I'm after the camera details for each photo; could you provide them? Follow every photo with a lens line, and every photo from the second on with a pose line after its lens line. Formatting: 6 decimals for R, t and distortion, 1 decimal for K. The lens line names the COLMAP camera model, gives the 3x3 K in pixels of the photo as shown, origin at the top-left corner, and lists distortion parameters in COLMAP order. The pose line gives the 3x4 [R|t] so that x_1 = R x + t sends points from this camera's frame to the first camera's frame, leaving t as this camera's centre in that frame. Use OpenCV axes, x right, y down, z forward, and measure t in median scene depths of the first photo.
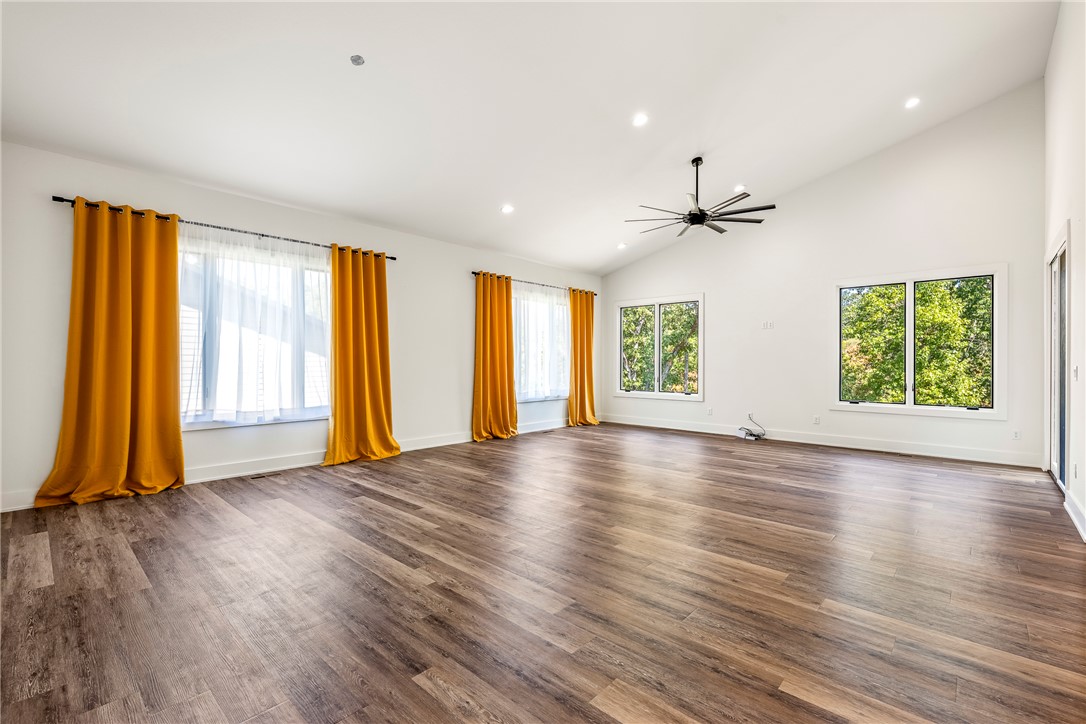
lens RADIAL K [[482.0, 0, 544.4], [0, 482.0, 367.1], [0, 0, 1]] dist [-0.003758, -0.000314]
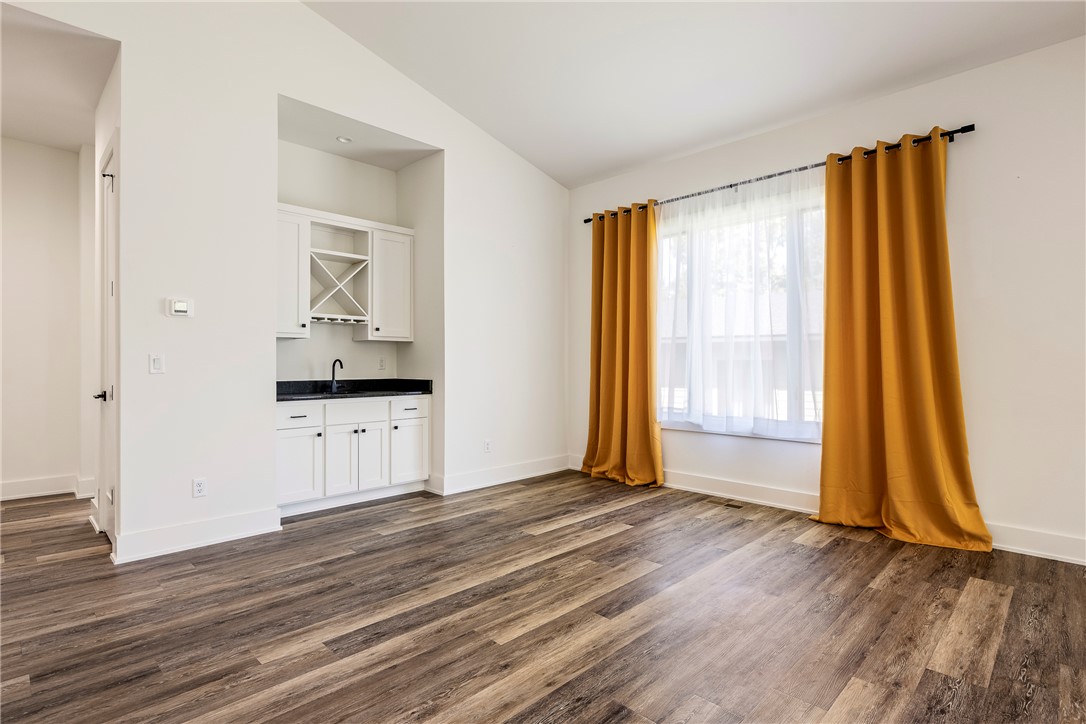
lens RADIAL K [[534.4, 0, 543.2], [0, 534.4, 362.3], [0, 0, 1]] dist [-0.004765, 0.002284]
pose [[-0.034112, -0.002090, -0.999416, 0.315777], [-0.009464, 0.999954, -0.001769, 0.010227], [0.999373, 0.009398, -0.034130, 0.871228]]
